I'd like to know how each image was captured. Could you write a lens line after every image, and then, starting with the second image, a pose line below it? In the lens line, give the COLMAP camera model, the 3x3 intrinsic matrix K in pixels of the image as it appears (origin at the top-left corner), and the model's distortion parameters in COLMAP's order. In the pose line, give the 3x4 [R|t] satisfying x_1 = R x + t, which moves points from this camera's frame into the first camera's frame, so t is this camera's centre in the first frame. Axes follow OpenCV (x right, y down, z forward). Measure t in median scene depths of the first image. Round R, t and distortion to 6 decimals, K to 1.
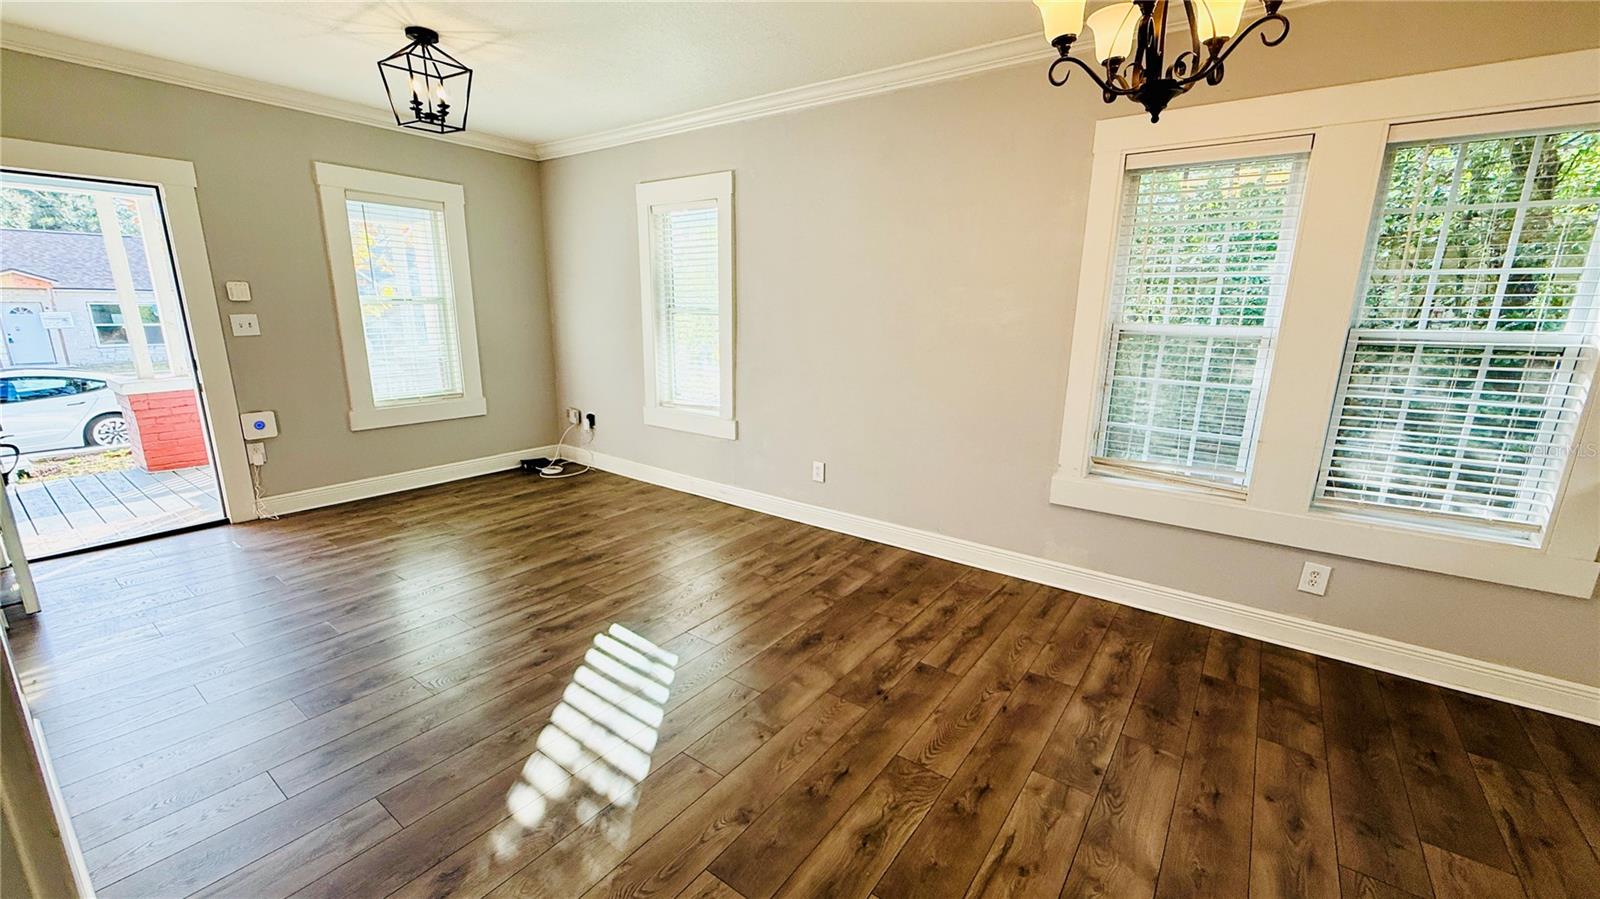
lens RADIAL K [[637.3, 0, 795.5], [0, 637.3, 451.9], [0, 0, 1]] dist [-0.003077, 0.000655]
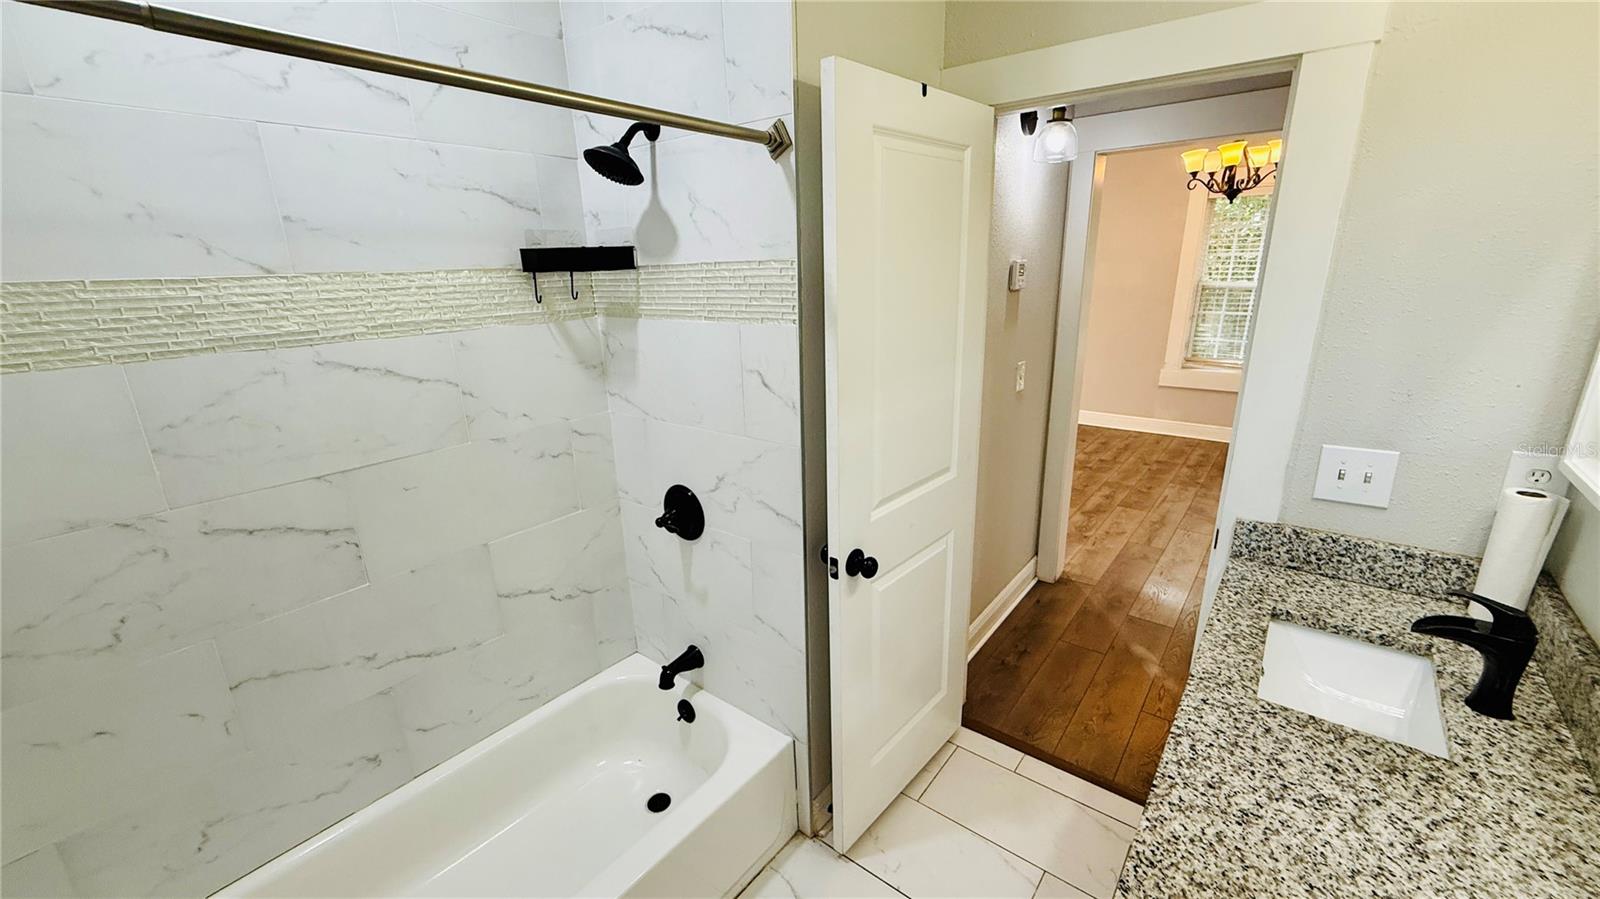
lens RADIAL K [[637.3, 0, 789.5], [0, 637.3, 455.2], [0, 0, 1]] dist [-0.003077, 0.000655]
pose [[0.998201, -0.023443, -0.055192, -0.667538], [0.026853, 0.997722, 0.061880, 0.169981], [0.053616, -0.063251, 0.996556, -1.044281]]
